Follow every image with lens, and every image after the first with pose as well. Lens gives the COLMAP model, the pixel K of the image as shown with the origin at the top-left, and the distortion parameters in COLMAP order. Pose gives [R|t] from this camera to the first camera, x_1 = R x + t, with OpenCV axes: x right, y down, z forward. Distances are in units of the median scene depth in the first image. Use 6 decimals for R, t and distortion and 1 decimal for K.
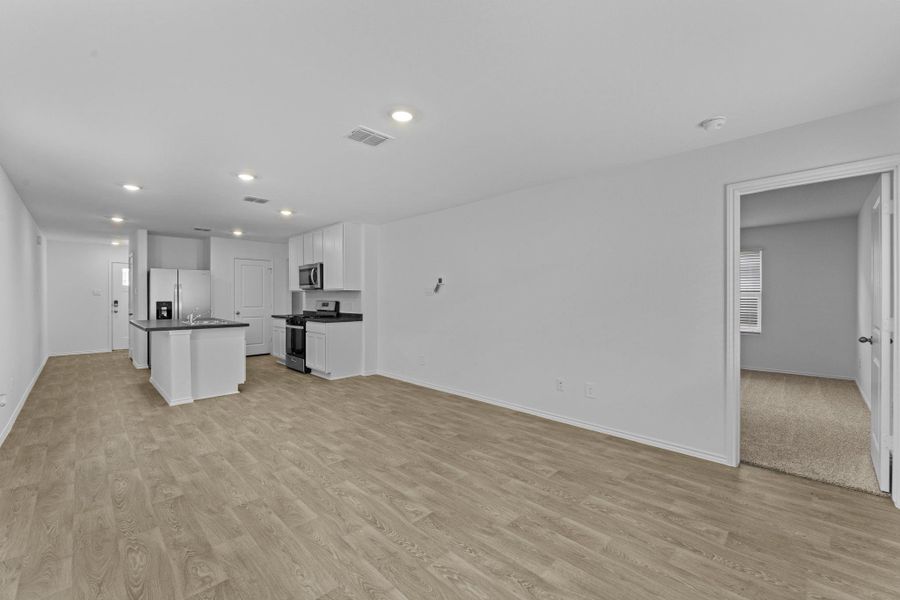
lens RADIAL K [[367.8, 0, 450.0], [0, 367.8, 300.0], [0, 0, 1]] dist [-0.001330, 0.000010]
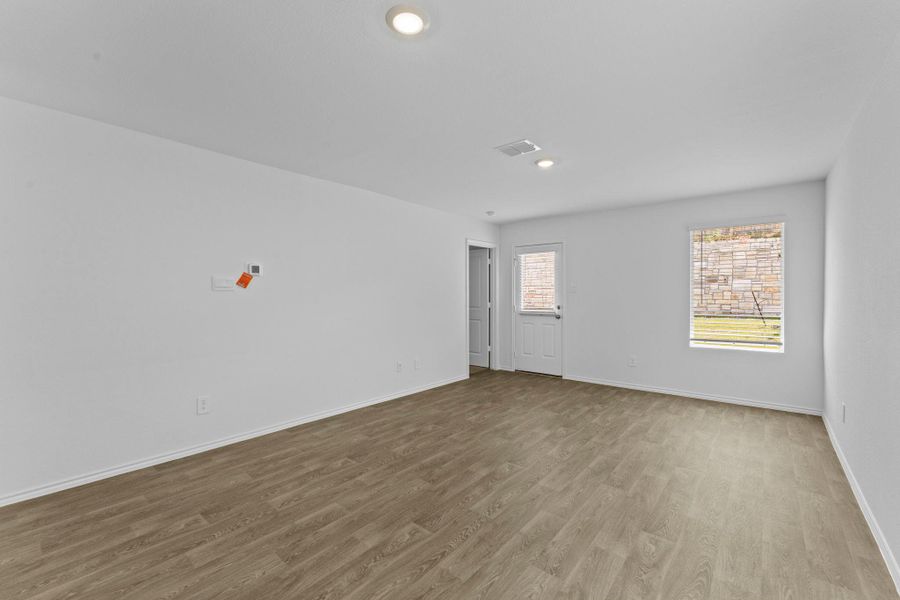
lens RADIAL K [[377.8, 0, 446.4], [0, 377.8, 320.3], [0, 0, 1]] dist [-0.000732, -0.000289]
pose [[-0.078673, -0.063768, 0.994859, -0.671114], [0.004354, 0.997921, 0.064309, -0.003662], [-0.996891, 0.009391, -0.078232, 0.666669]]
